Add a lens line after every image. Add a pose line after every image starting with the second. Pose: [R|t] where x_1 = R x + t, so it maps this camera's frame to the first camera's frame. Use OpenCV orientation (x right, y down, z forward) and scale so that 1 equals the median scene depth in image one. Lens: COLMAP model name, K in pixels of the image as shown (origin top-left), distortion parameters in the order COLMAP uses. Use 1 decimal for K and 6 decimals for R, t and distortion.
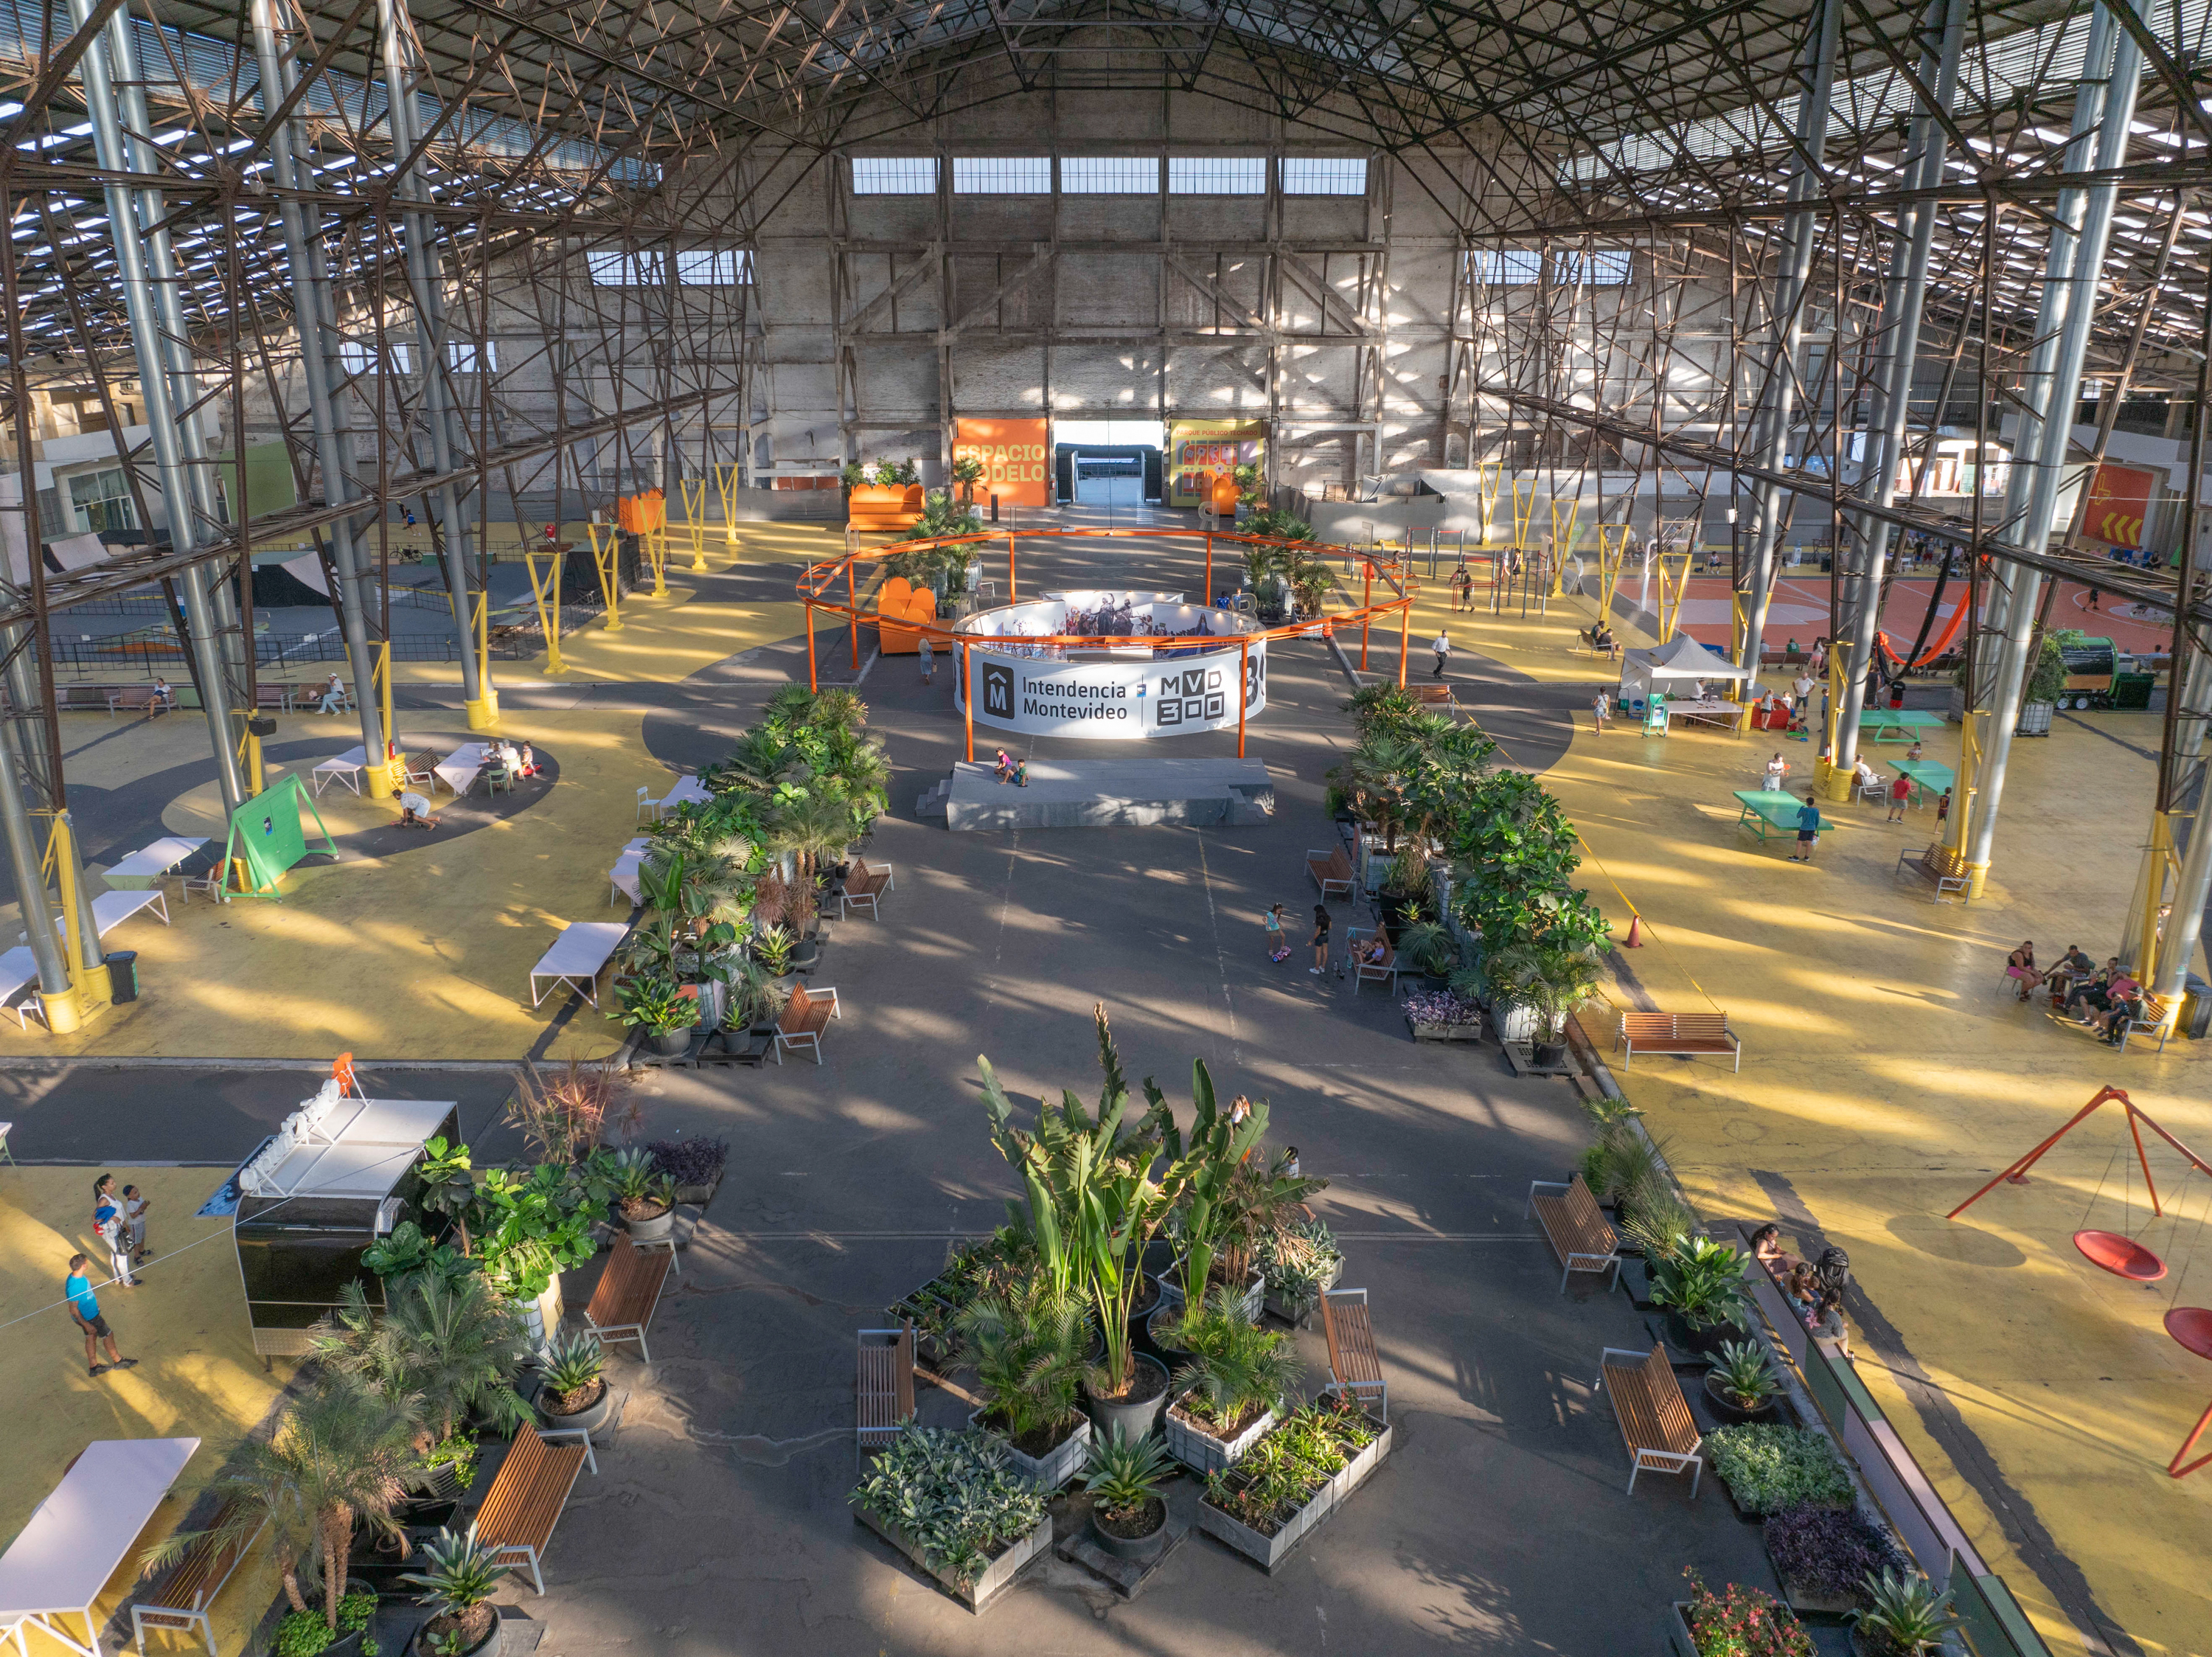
lens RADIAL K [[1558.8, 0, 1106.0], [0, 1558.8, 828.5], [0, 0, 1]] dist [-0.030784, -0.001189]
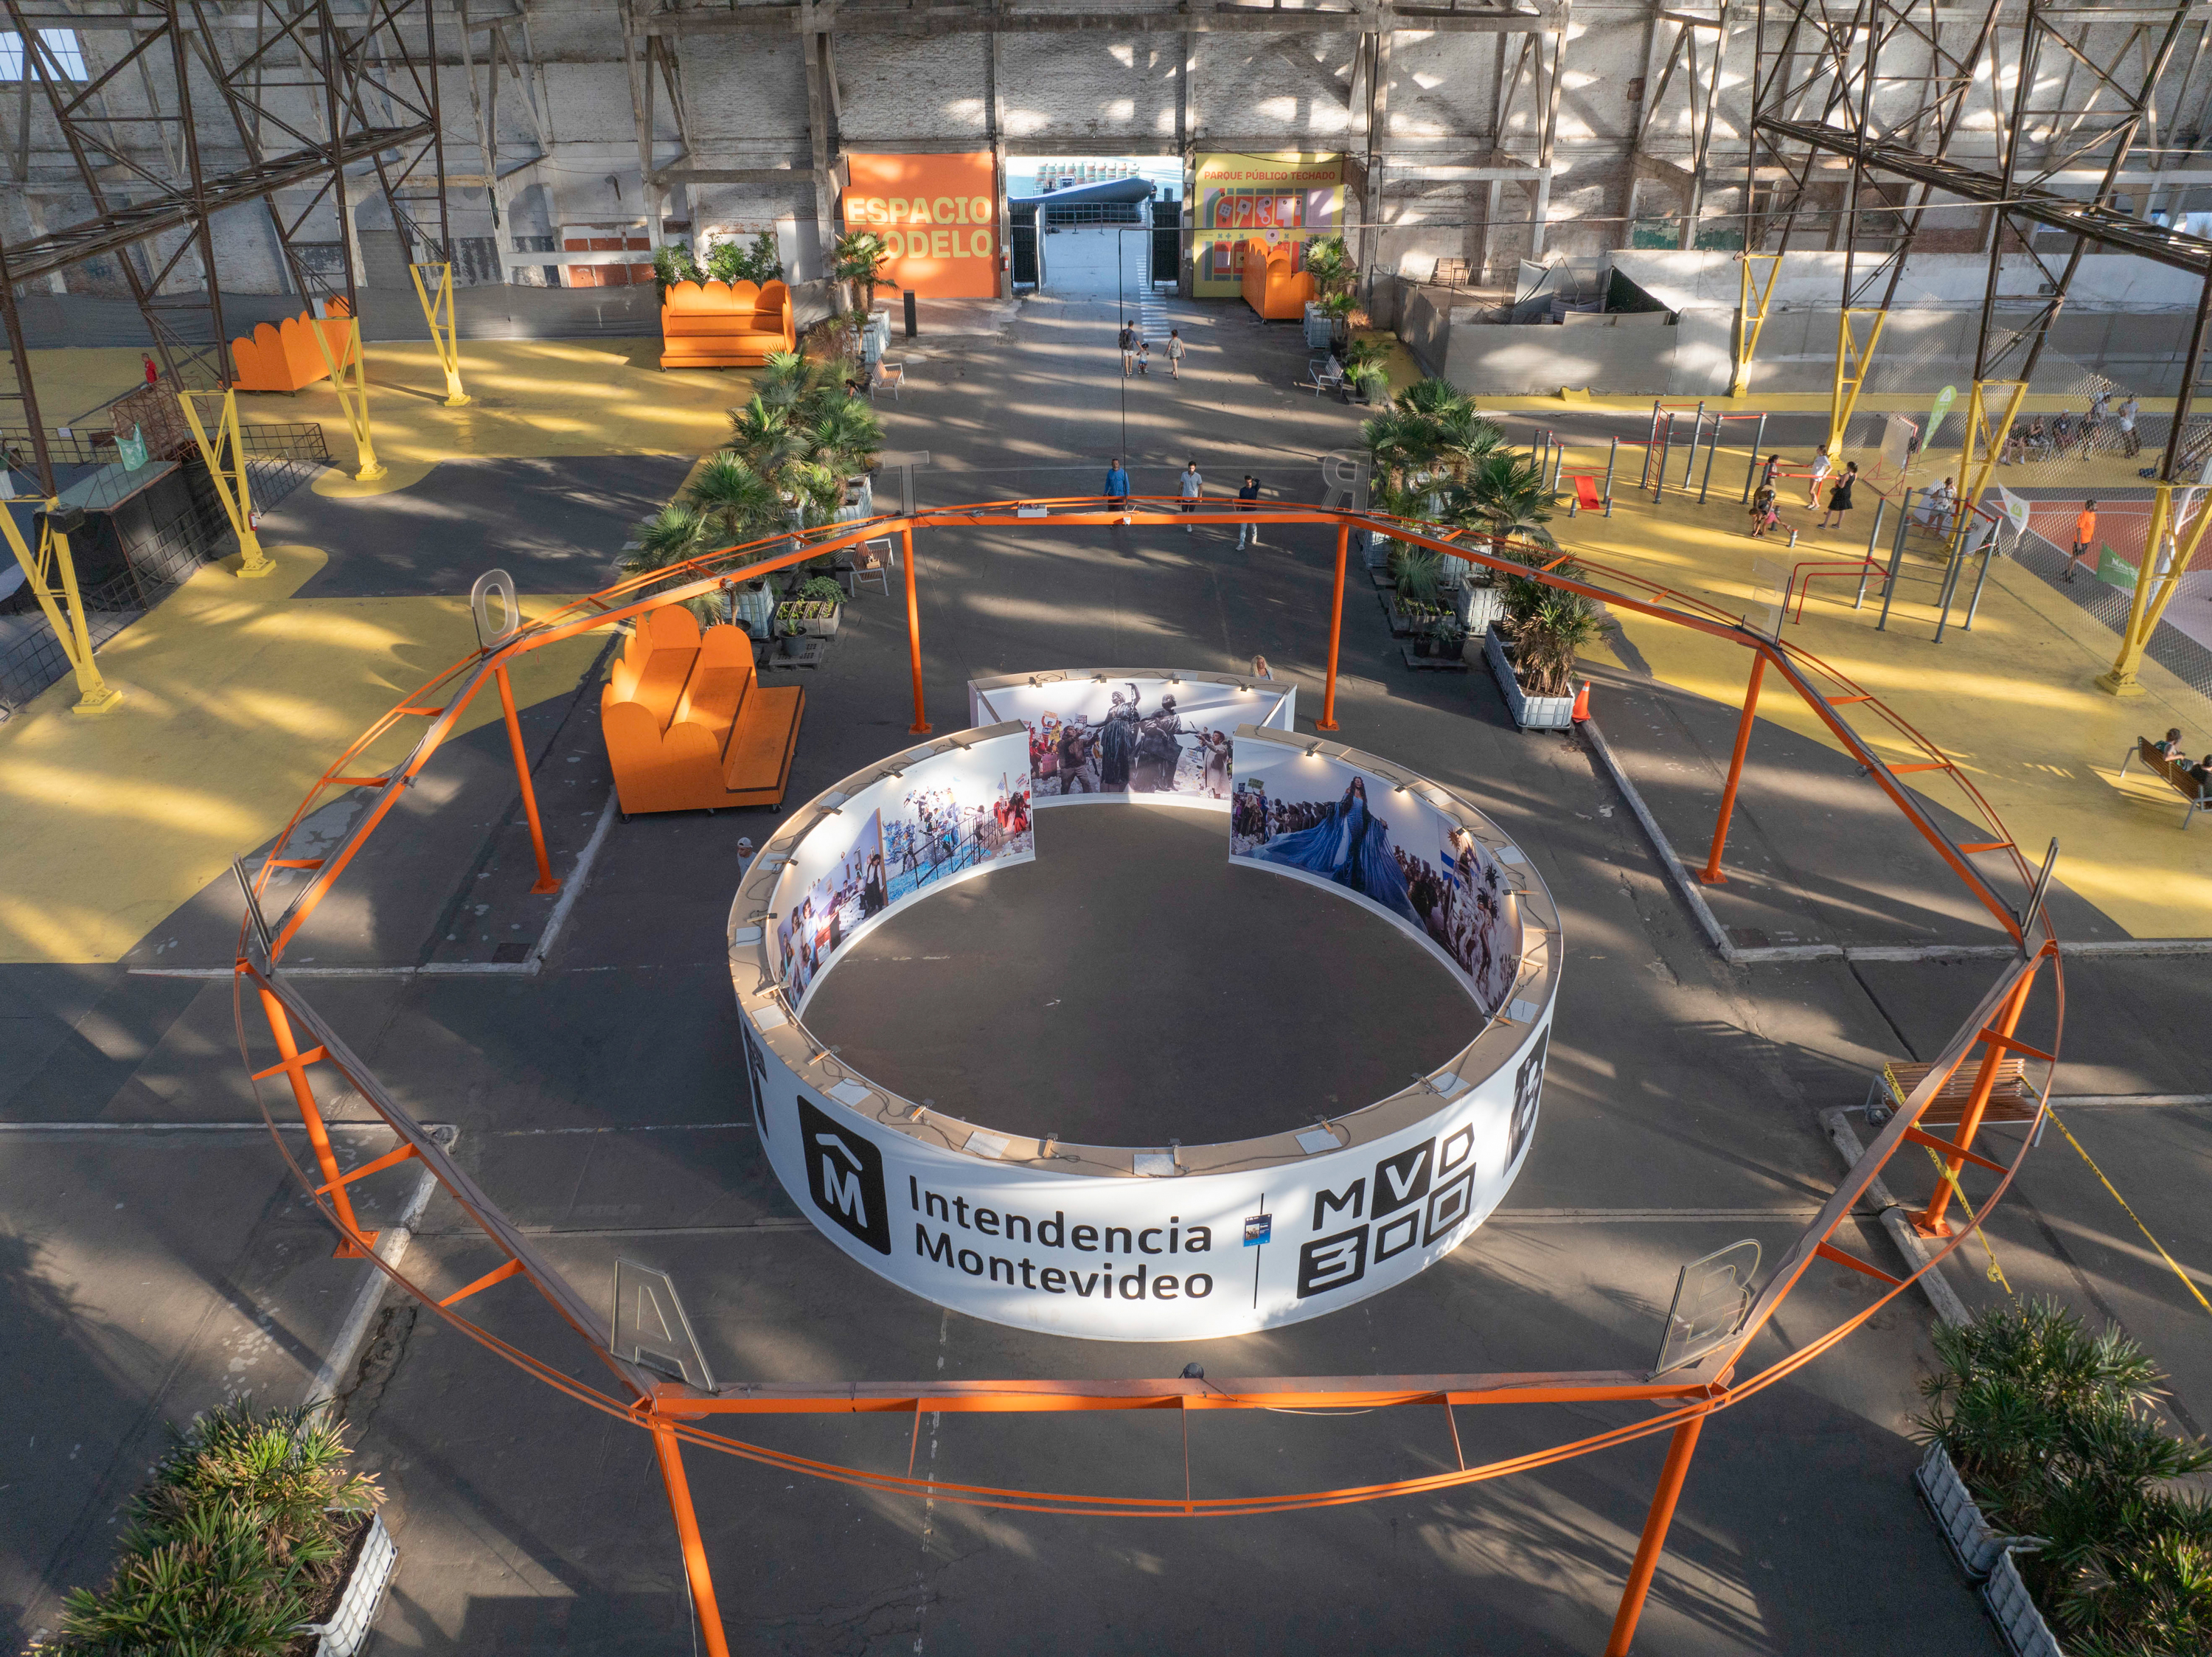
lens RADIAL K [[1583.8, 0, 1106.0], [0, 1583.8, 828.5], [0, 0, 1]] dist [-0.041164, -0.004763]
pose [[0.999776, -0.012120, 0.017338, -0.007757], [0.008569, 0.981375, 0.191910, -0.123679], [-0.019341, -0.191719, 0.981259, 0.349440]]
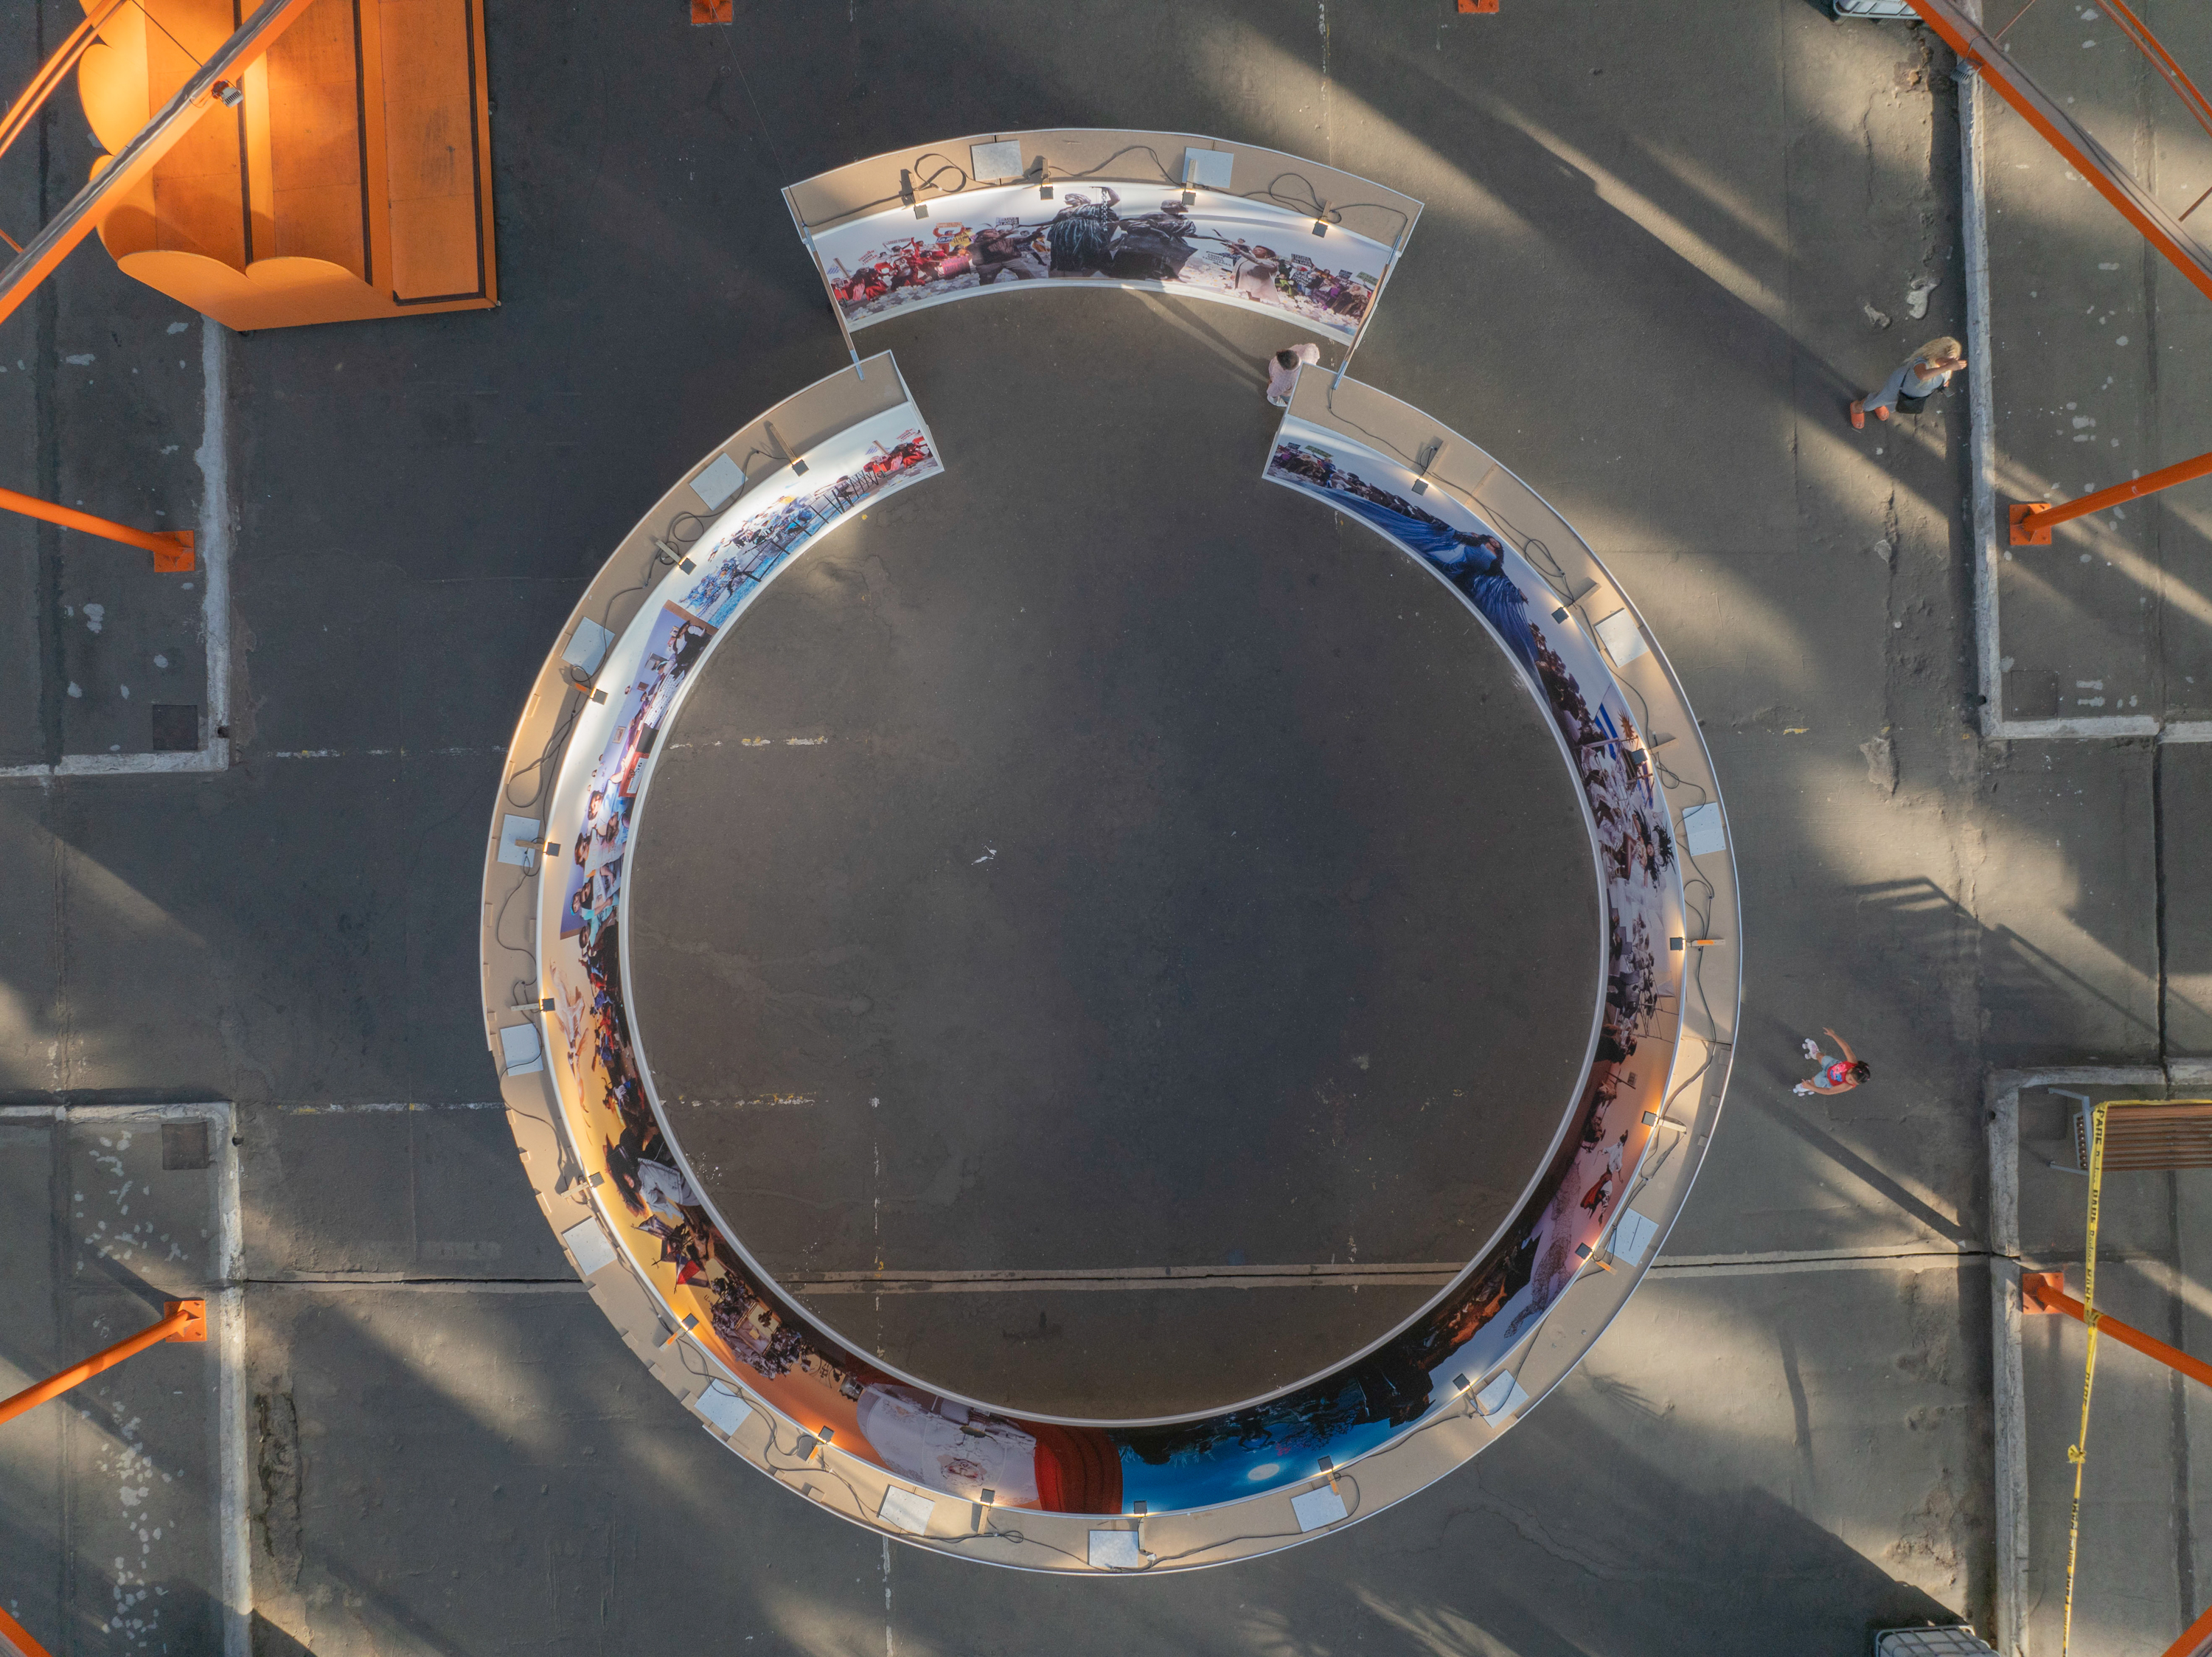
lens RADIAL K [[1583.8, 0, 1106.0], [0, 1583.8, 828.5], [0, 0, 1]] dist [-0.041164, -0.004763]
pose [[0.999719, -0.023713, -0.000342, 0.000570], [0.008414, 0.341204, 0.939951, -0.206519], [-0.022173, -0.939690, 0.341308, 0.519168]]
